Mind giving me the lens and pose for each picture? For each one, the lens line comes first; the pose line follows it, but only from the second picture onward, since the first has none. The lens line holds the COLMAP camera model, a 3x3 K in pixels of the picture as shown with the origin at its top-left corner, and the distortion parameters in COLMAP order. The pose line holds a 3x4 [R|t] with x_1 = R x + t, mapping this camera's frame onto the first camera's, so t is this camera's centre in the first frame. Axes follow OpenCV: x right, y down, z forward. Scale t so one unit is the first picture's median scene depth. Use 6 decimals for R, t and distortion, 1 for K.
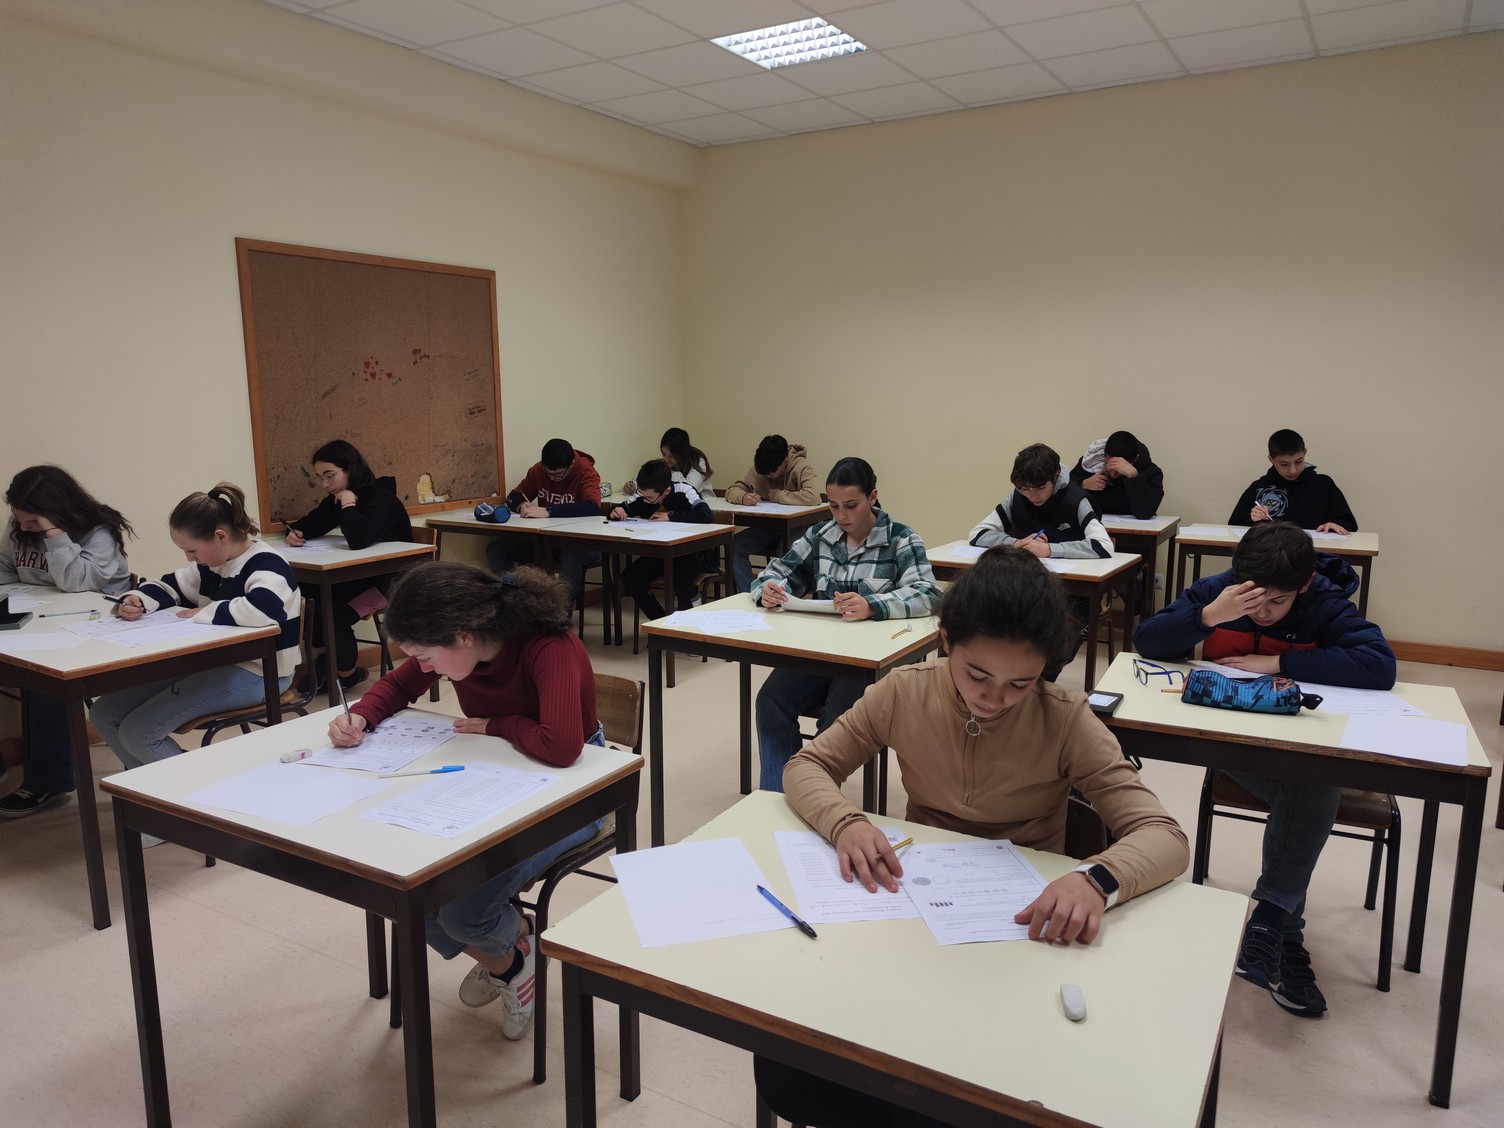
lens RADIAL K [[1059.4, 0, 751.6], [0, 1059.4, 611.1], [0, 0, 1]] dist [0.110699, -0.104265]
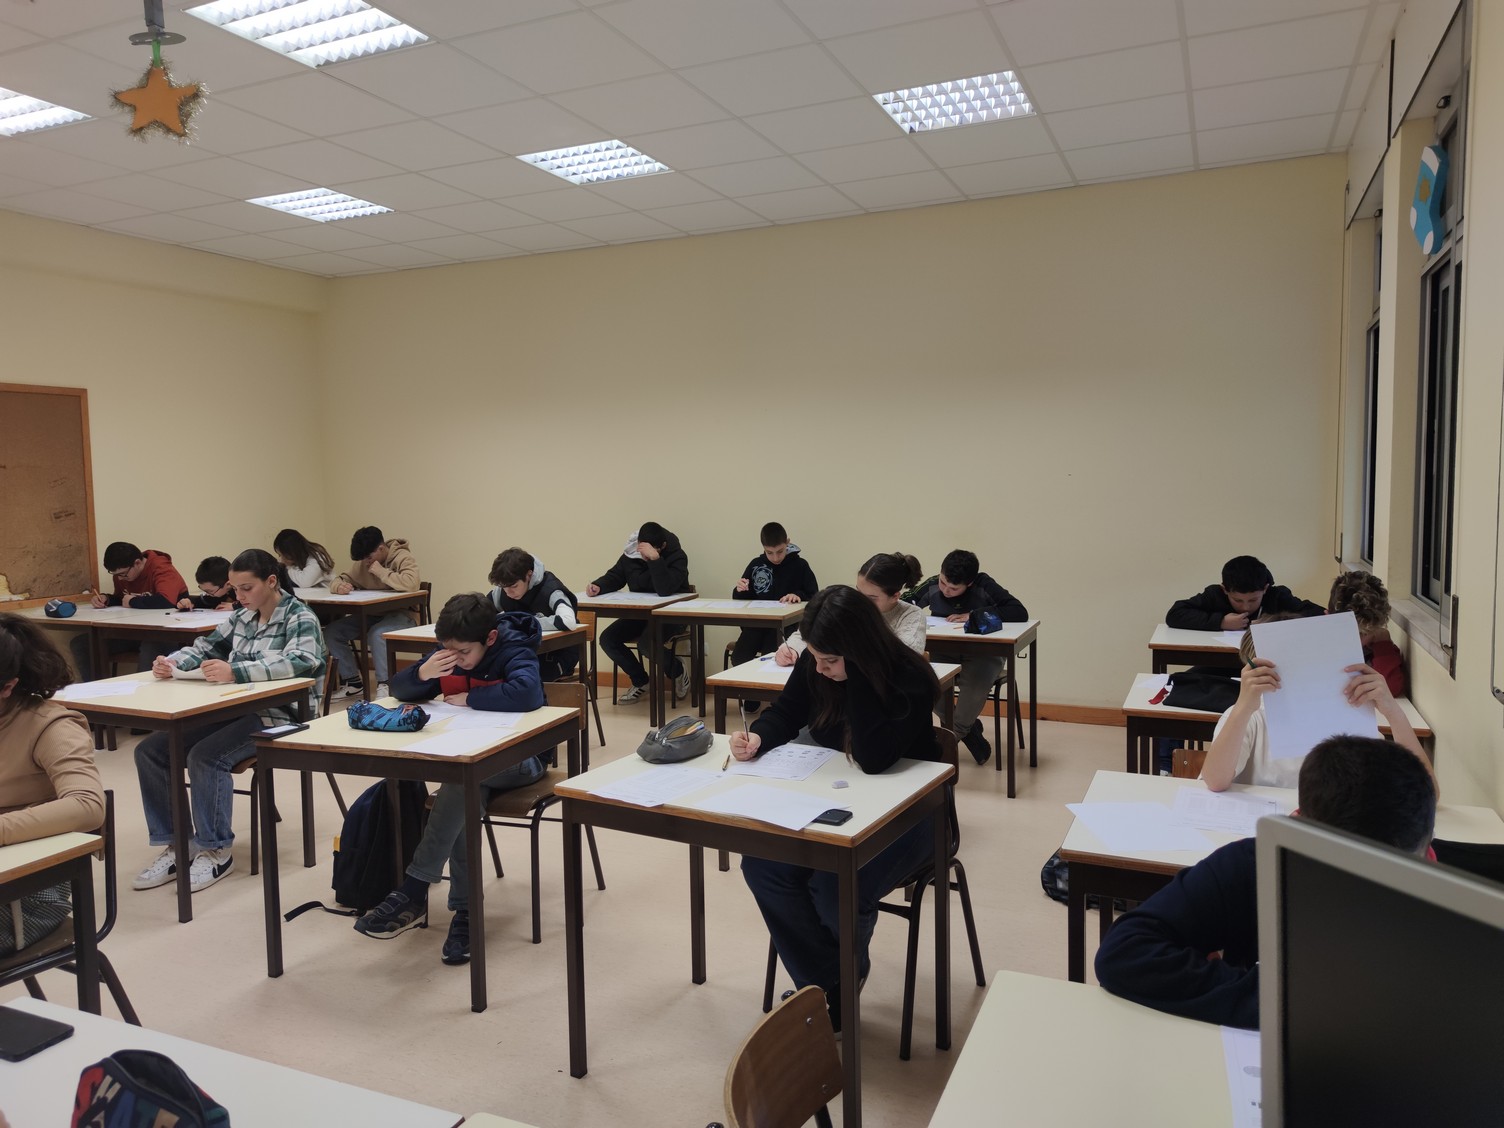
lens RADIAL K [[1059.4, 0, 751.6], [0, 1059.4, 611.1], [0, 0, 1]] dist [0.110699, -0.104265]
pose [[0.991566, -0.033293, 0.125257, 0.309223], [0.043534, 0.995850, -0.079928, 0.028695], [-0.122076, 0.084707, 0.988899, -0.171455]]
